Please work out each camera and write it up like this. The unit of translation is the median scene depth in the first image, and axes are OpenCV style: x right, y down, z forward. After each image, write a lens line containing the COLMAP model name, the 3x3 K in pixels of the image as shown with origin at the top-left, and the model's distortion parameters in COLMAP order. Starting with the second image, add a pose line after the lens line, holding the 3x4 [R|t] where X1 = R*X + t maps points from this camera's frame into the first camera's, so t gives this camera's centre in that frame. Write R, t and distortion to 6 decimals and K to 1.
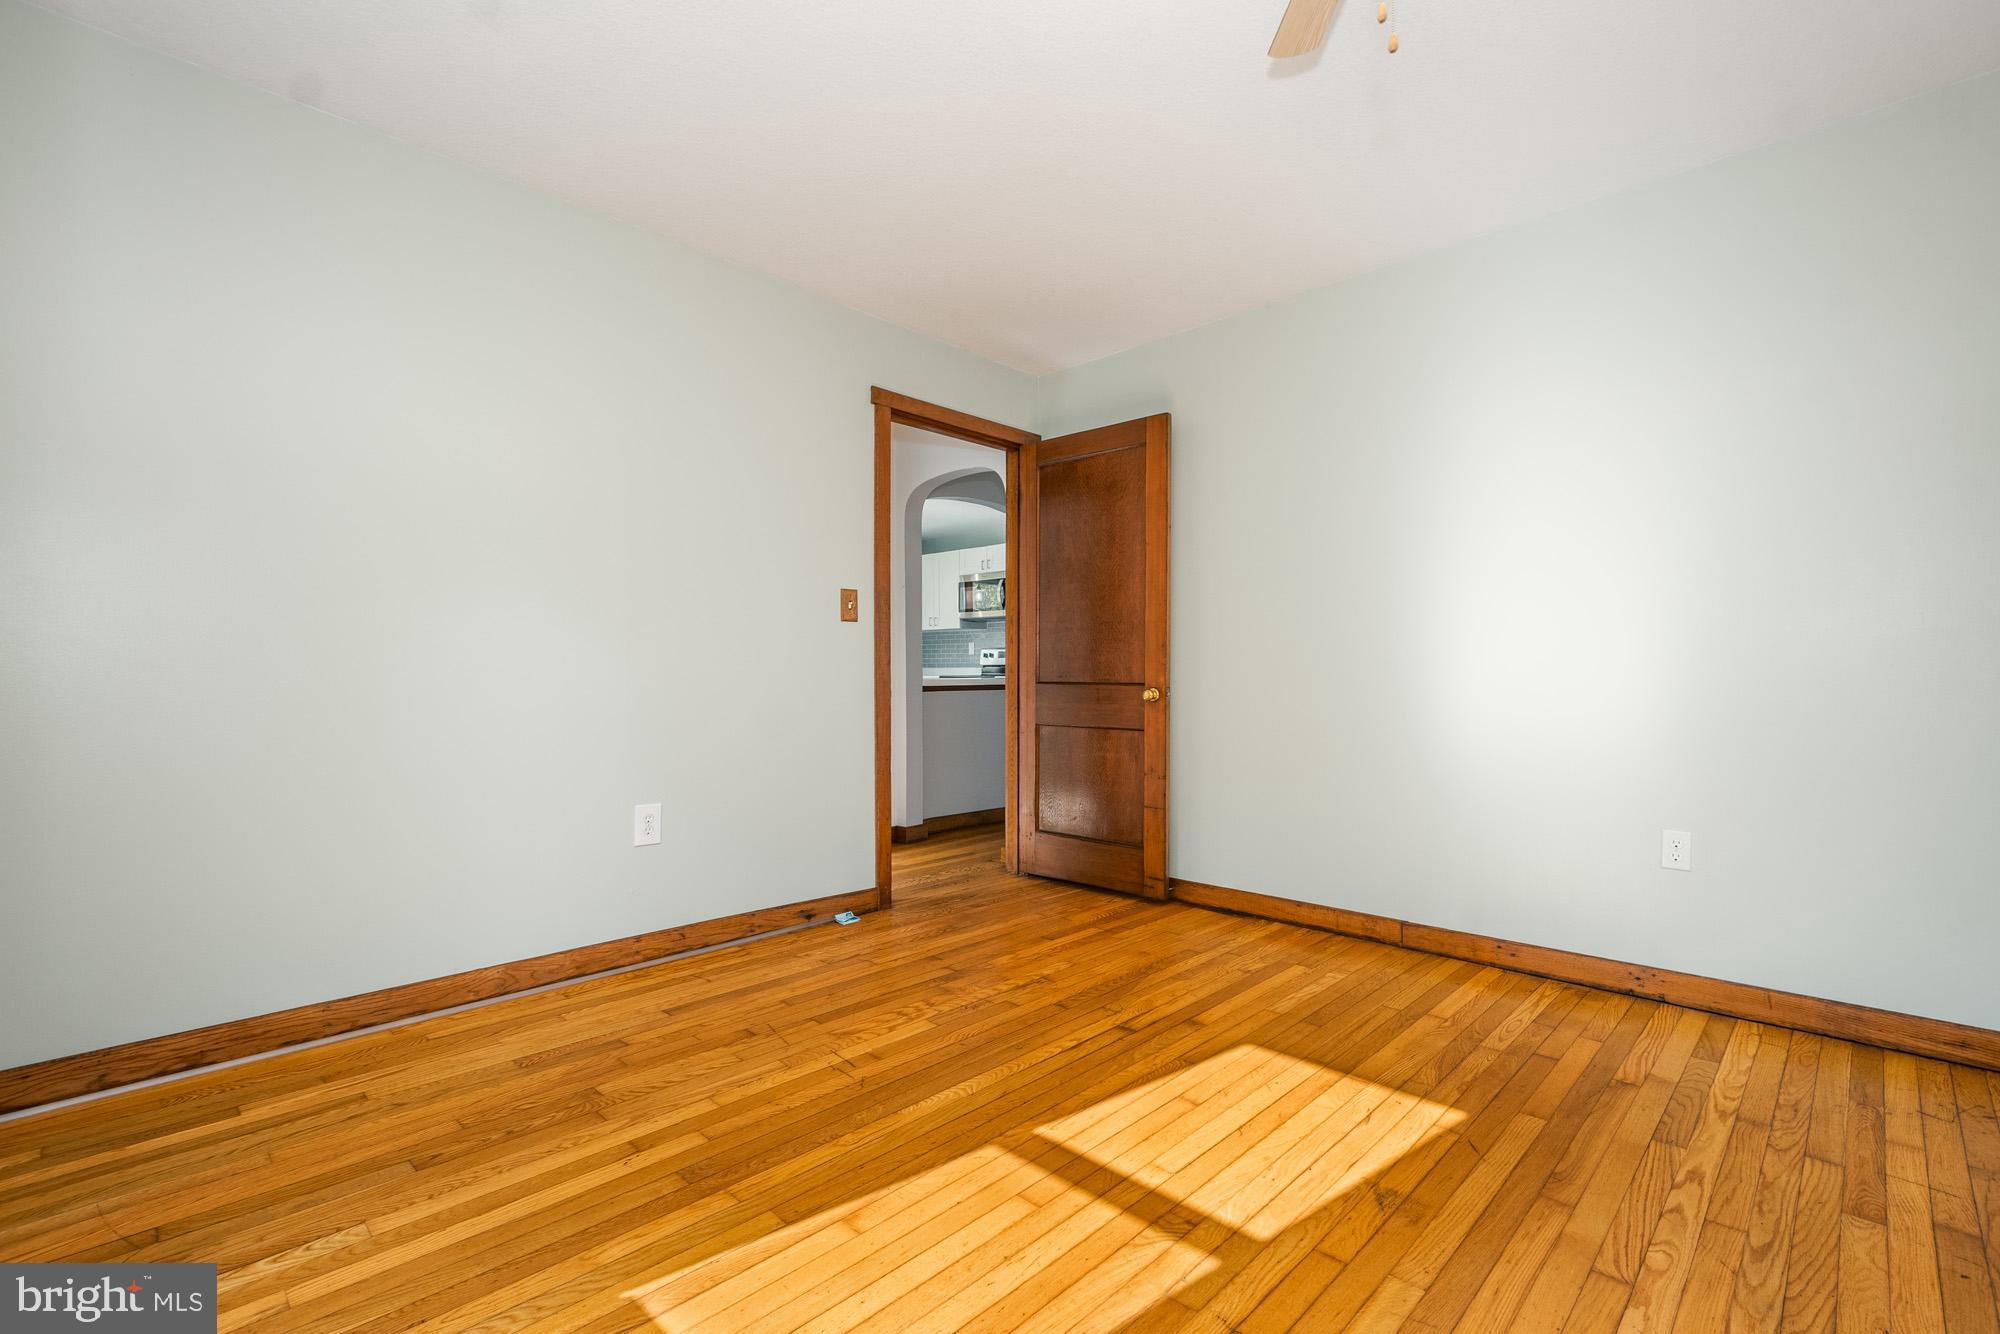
lens RADIAL K [[892.1, 0, 1015.6], [0, 892.1, 684.7], [0, 0, 1]] dist [0.006838, -0.000418]
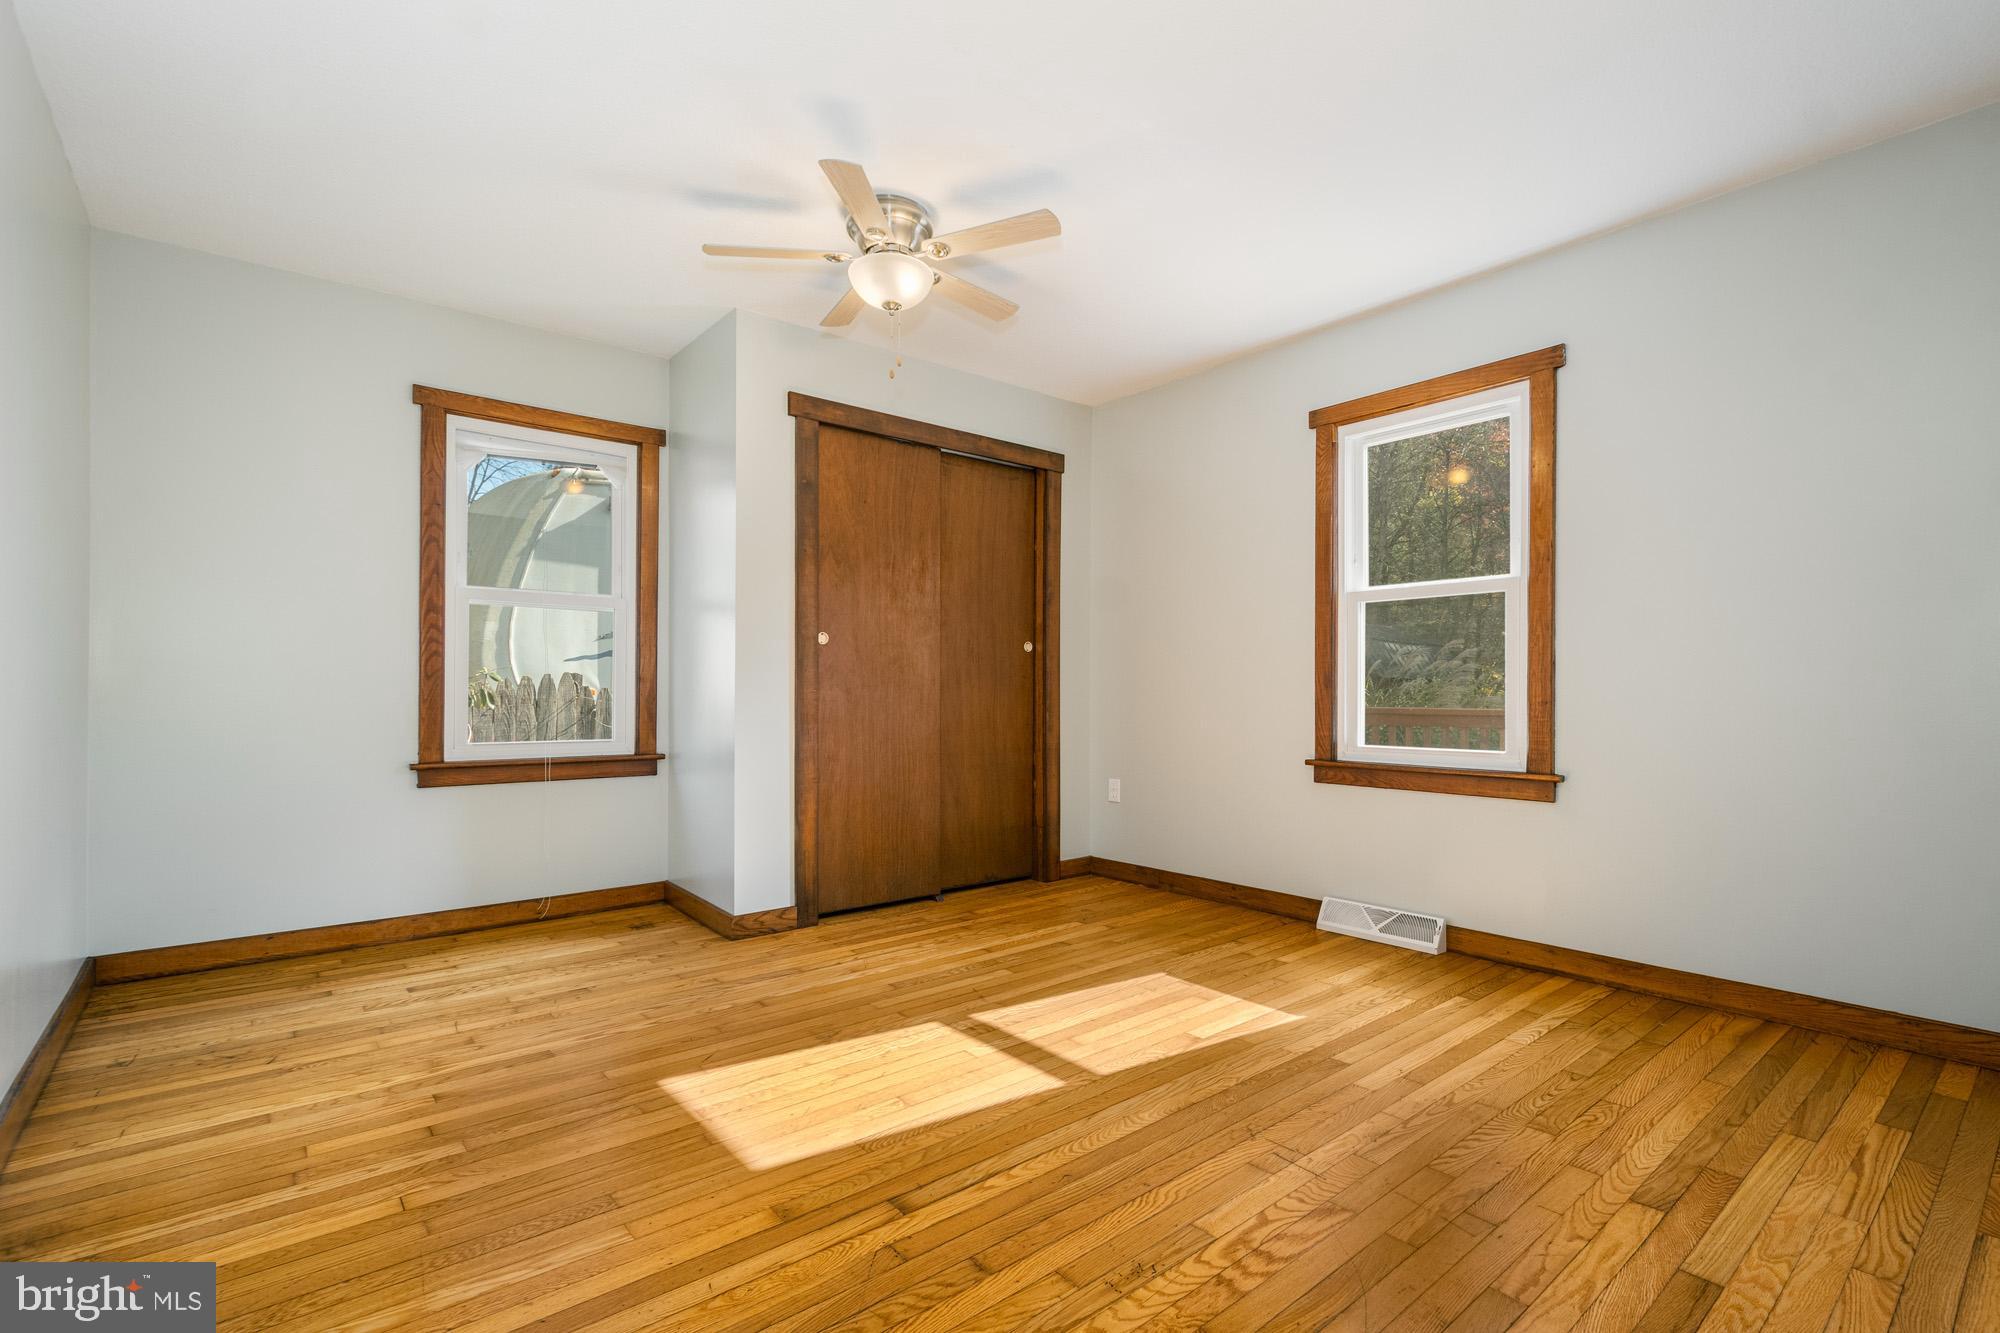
lens RADIAL K [[892.1, 0, 1015.6], [0, 892.1, 684.2], [0, 0, 1]] dist [0.006838, -0.000418]
pose [[-0.993483, -0.000625, 0.113983, -0.042588], [-0.000440, 0.999999, 0.001646, 0.001450], [-0.113984, 0.001585, -0.993481, 1.970485]]
